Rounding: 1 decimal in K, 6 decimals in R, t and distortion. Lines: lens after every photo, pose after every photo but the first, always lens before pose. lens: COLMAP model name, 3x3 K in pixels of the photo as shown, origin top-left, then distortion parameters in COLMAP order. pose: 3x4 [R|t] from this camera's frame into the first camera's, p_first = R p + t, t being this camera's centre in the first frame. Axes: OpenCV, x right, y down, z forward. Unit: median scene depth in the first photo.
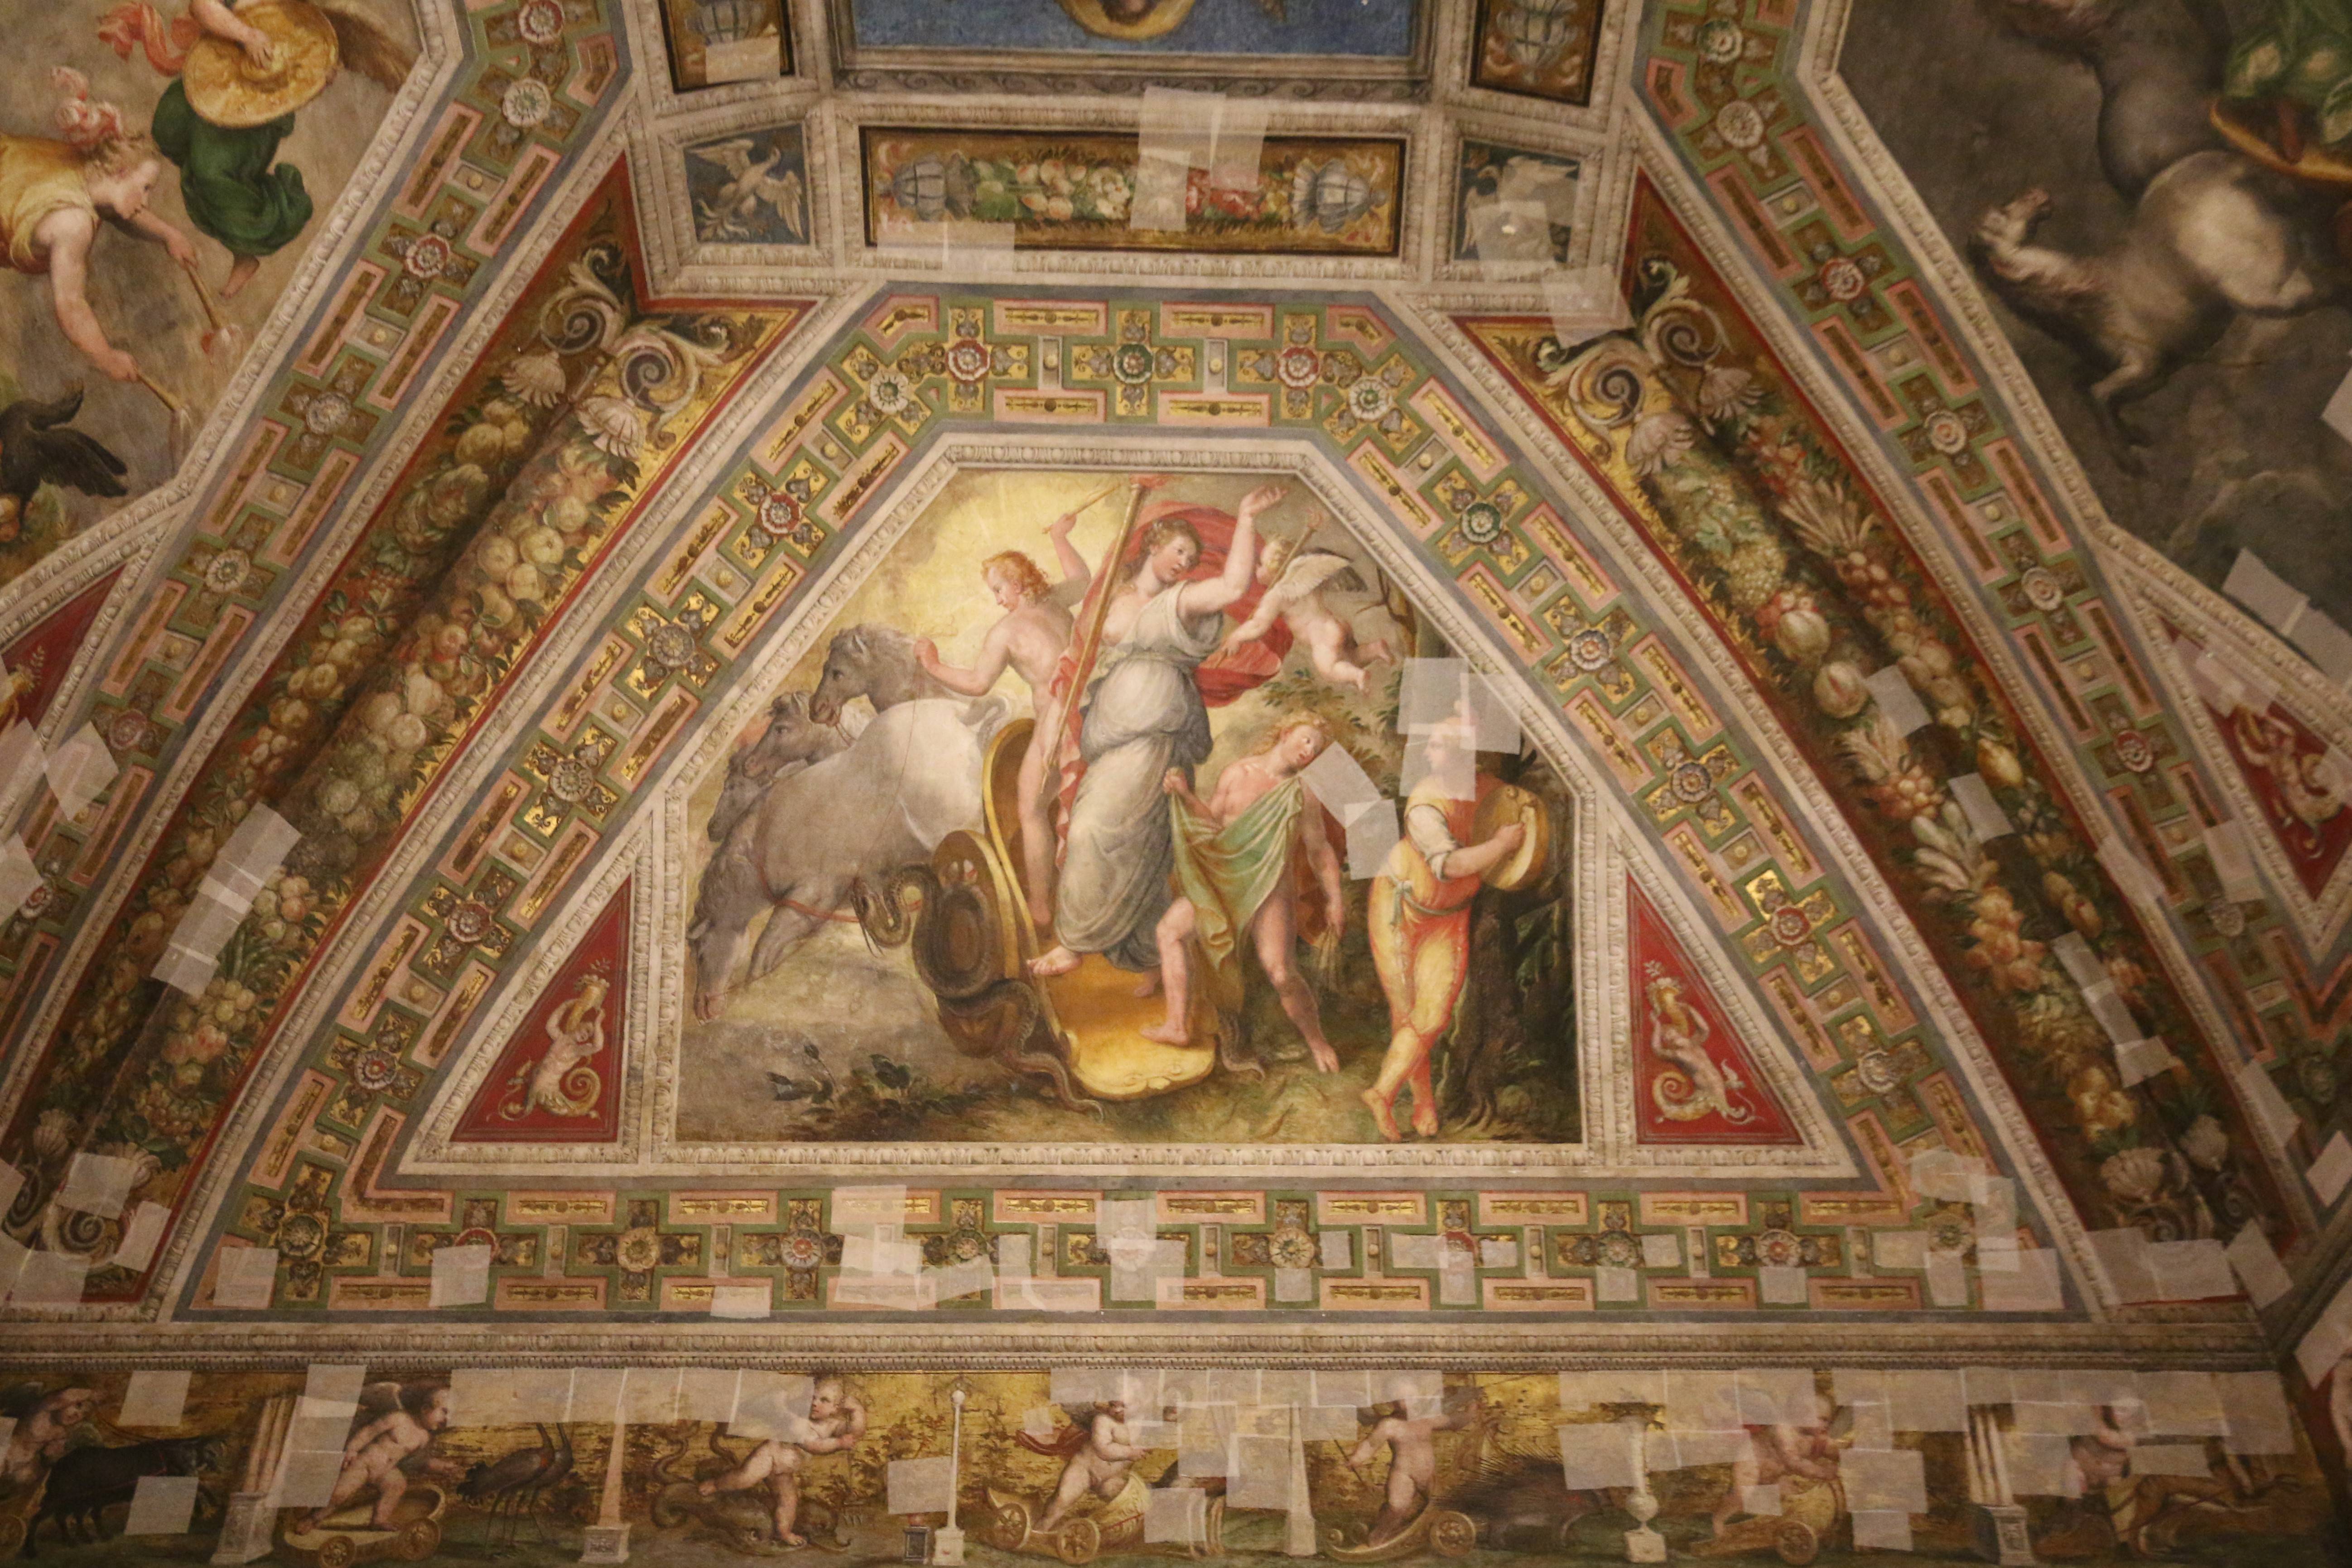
lens RADIAL K [[2309.3, 0, 1185.8], [0, 2309.3, 799.4], [0, 0, 1]] dist [0.001325, 0.013582]
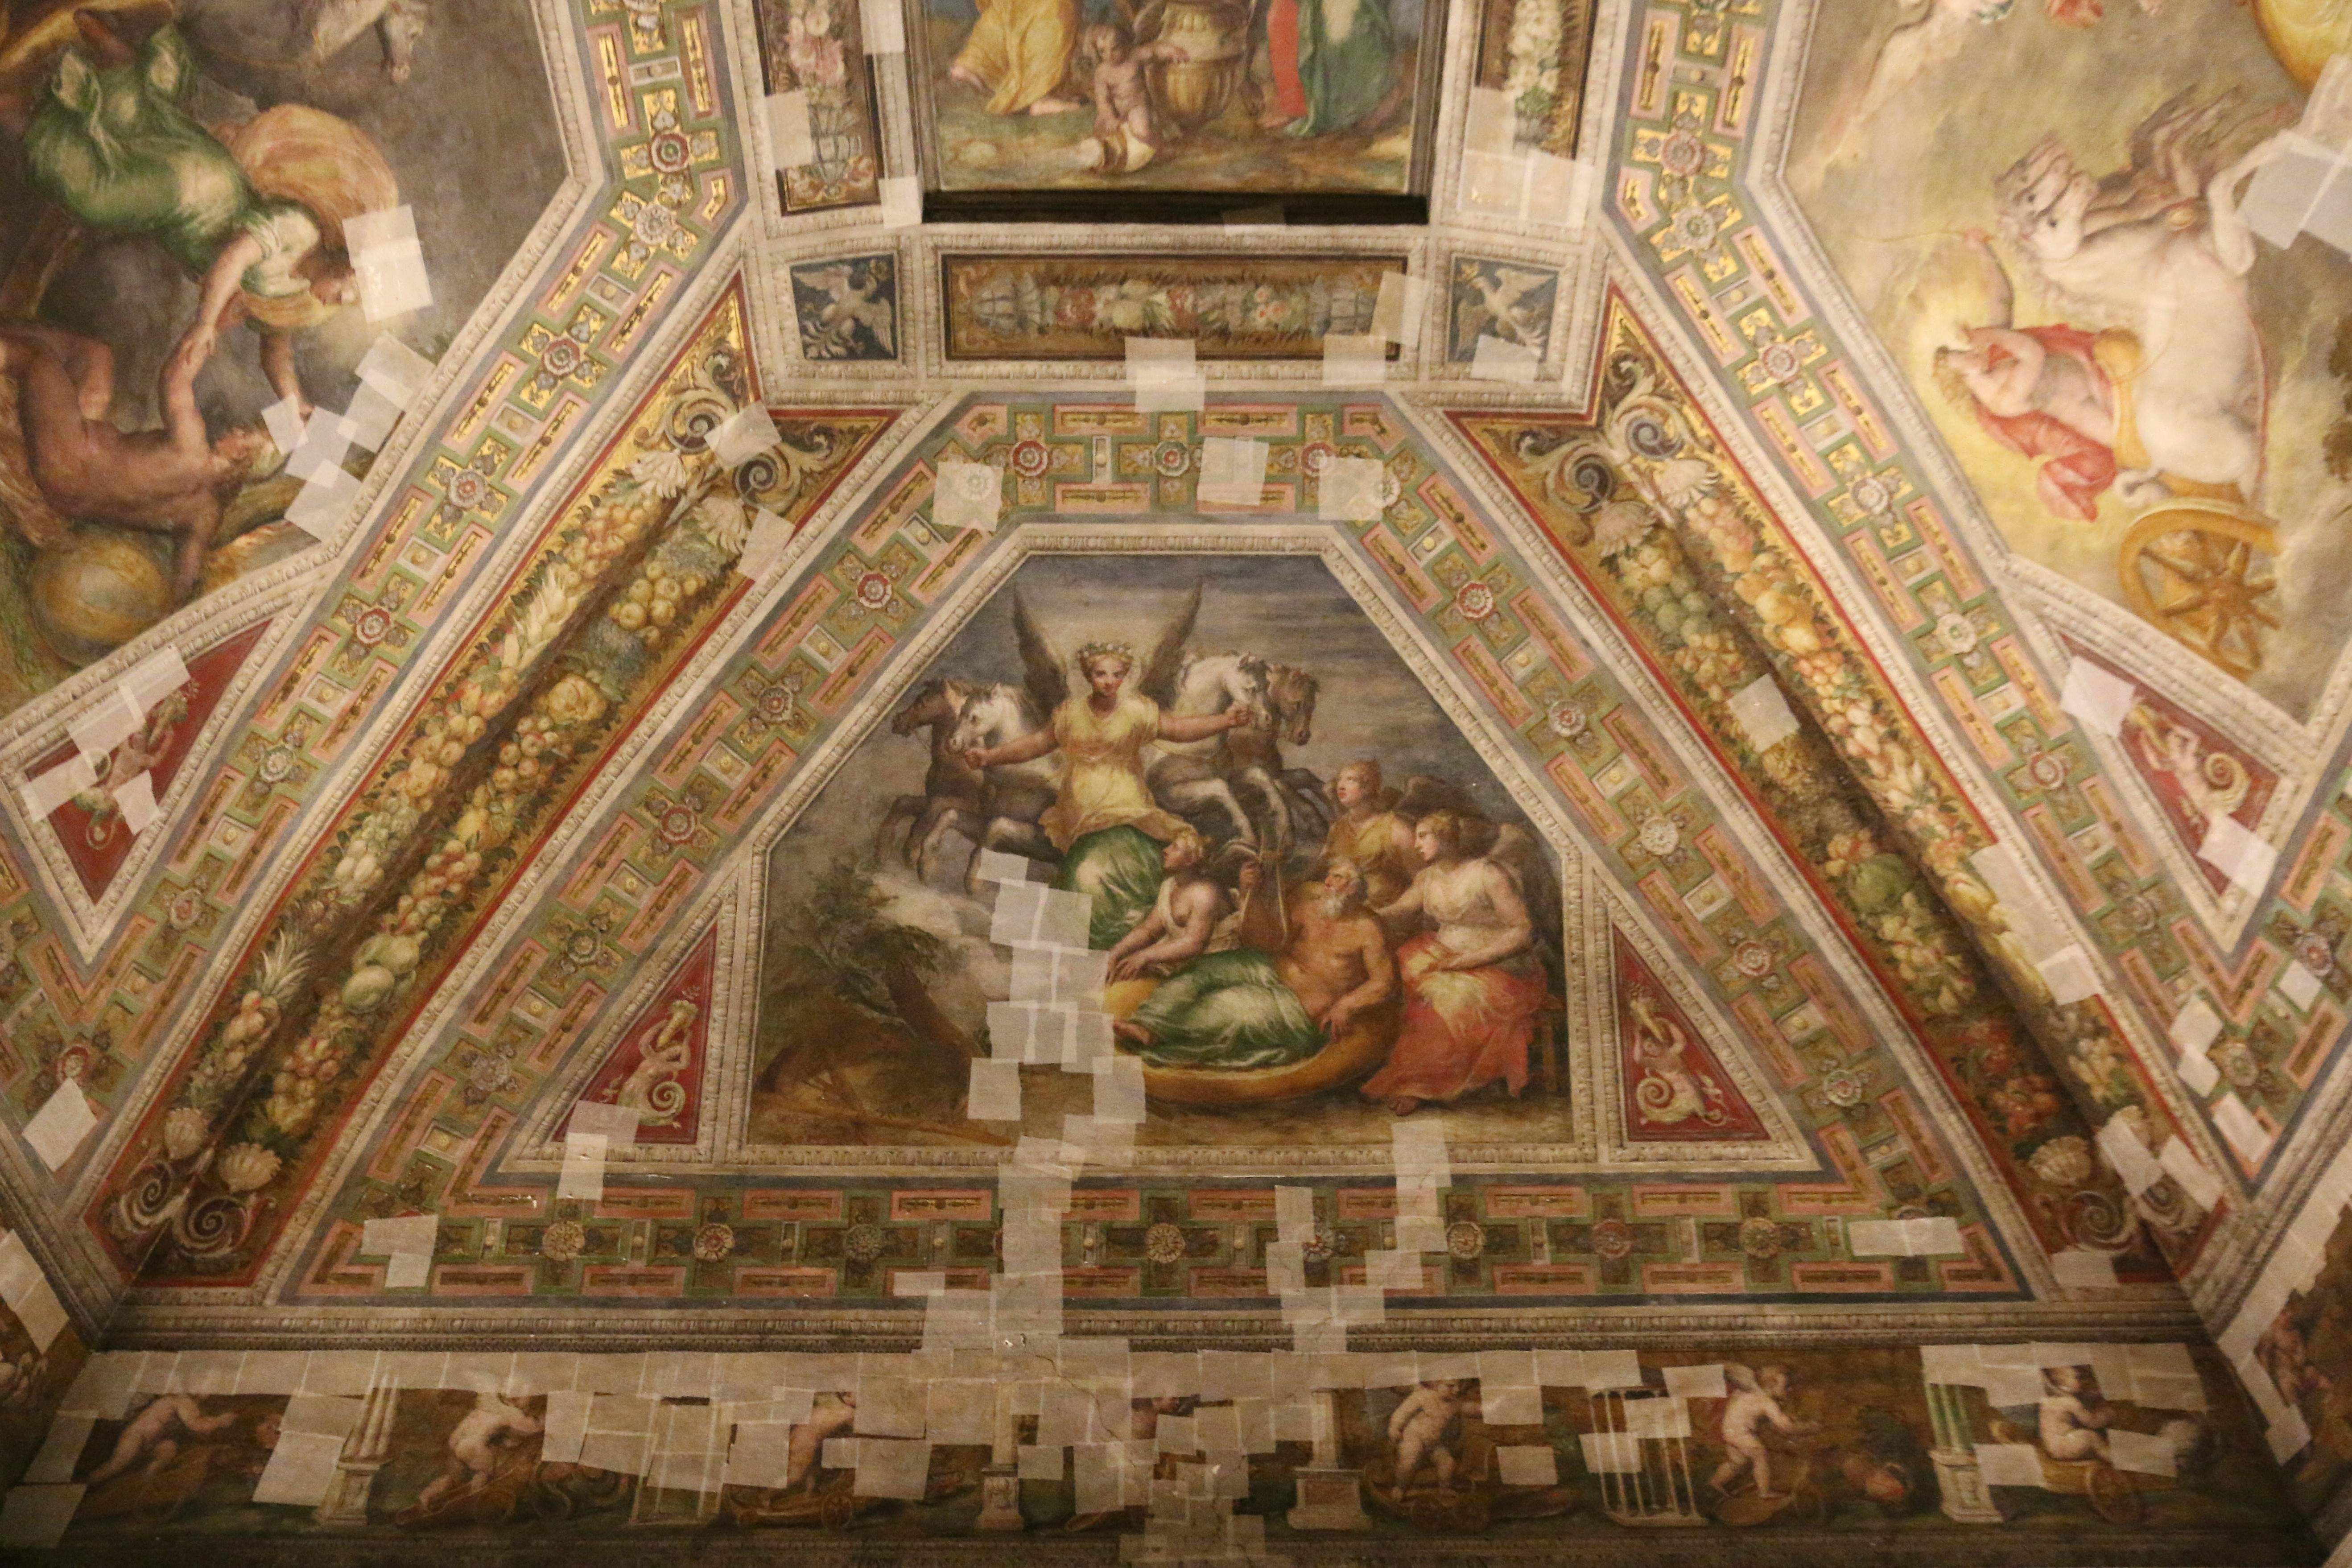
lens RADIAL K [[1883.5, 0, 1155.7], [0, 1883.5, 800.9], [0, 0, 1]] dist [-0.078219, 0.102090]
pose [[-0.999711, 0.024045, -0.000843, -0.000554], [-0.000337, -0.049043, -0.998797, 0.422486], [-0.024057, -0.998507, 0.049037, 0.454591]]
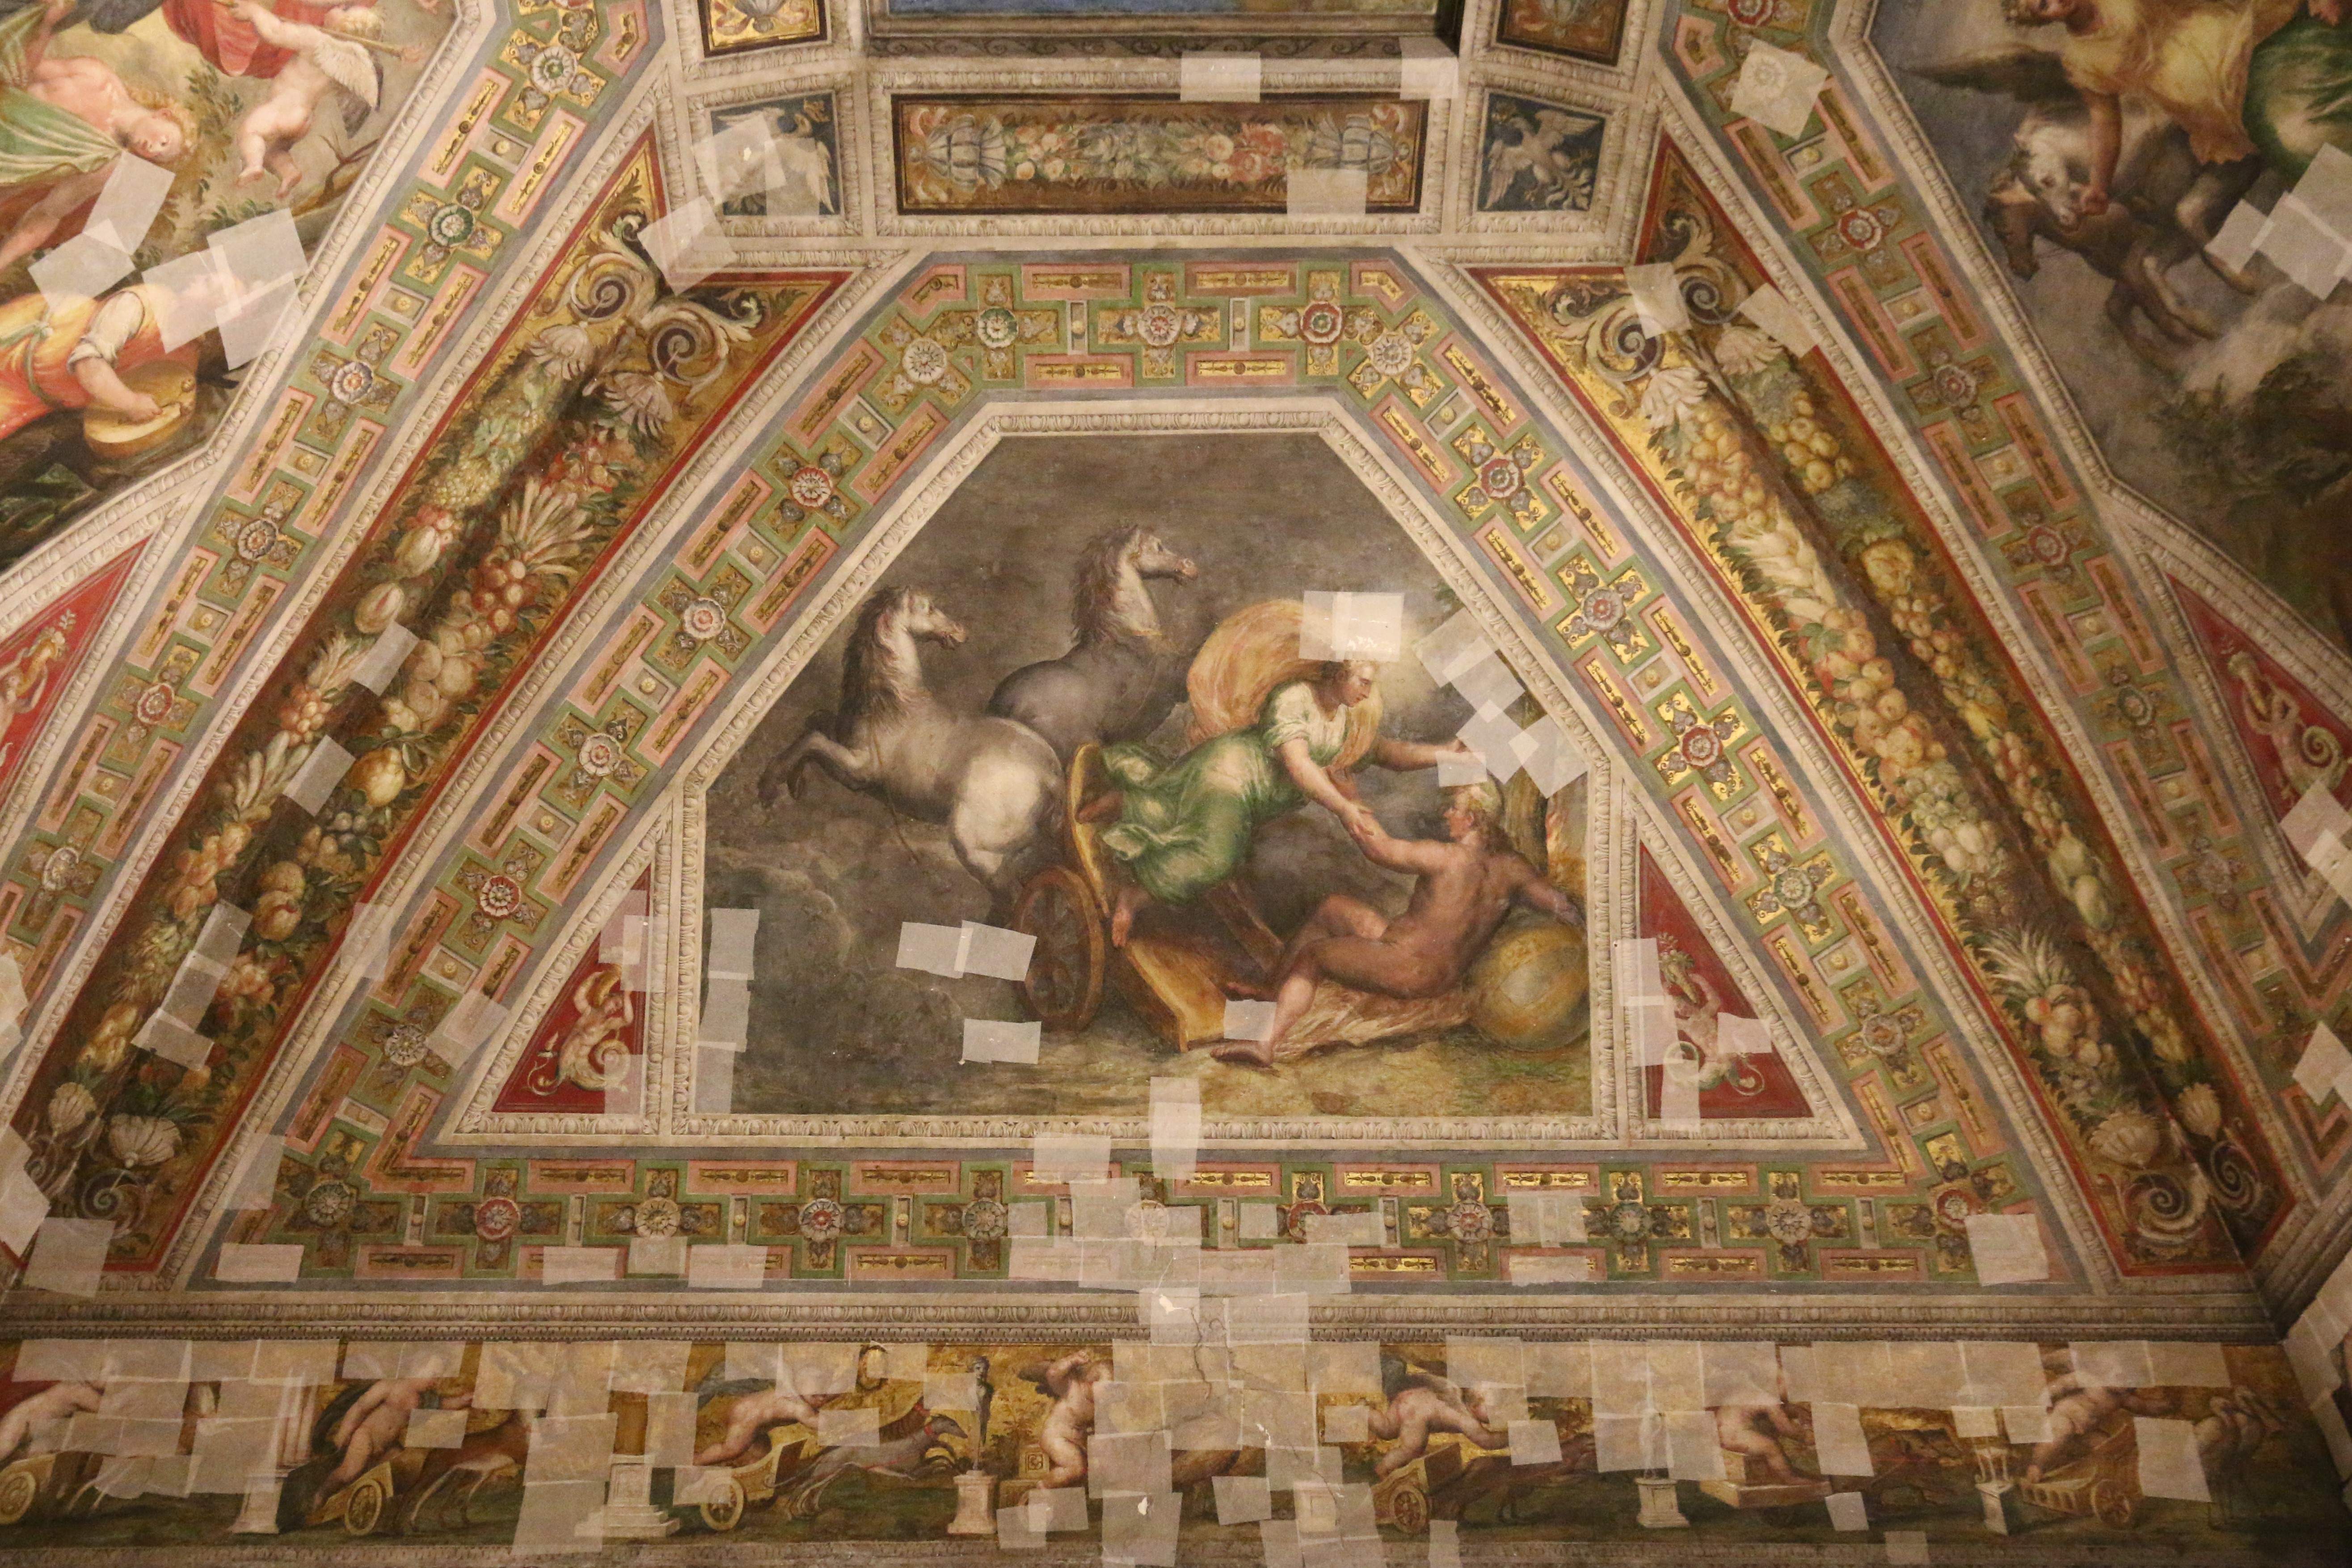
lens RADIAL K [[2281.0, 0, 1176.0], [0, 2281.0, 784.0], [0, 0, 1]] dist [0.007306, 0.023497]
pose [[-0.008336, 0.686126, 0.727435, -0.376331], [-0.668142, 0.537418, -0.514556, 0.269237], [-0.743987, -0.490320, 0.453950, 0.287241]]
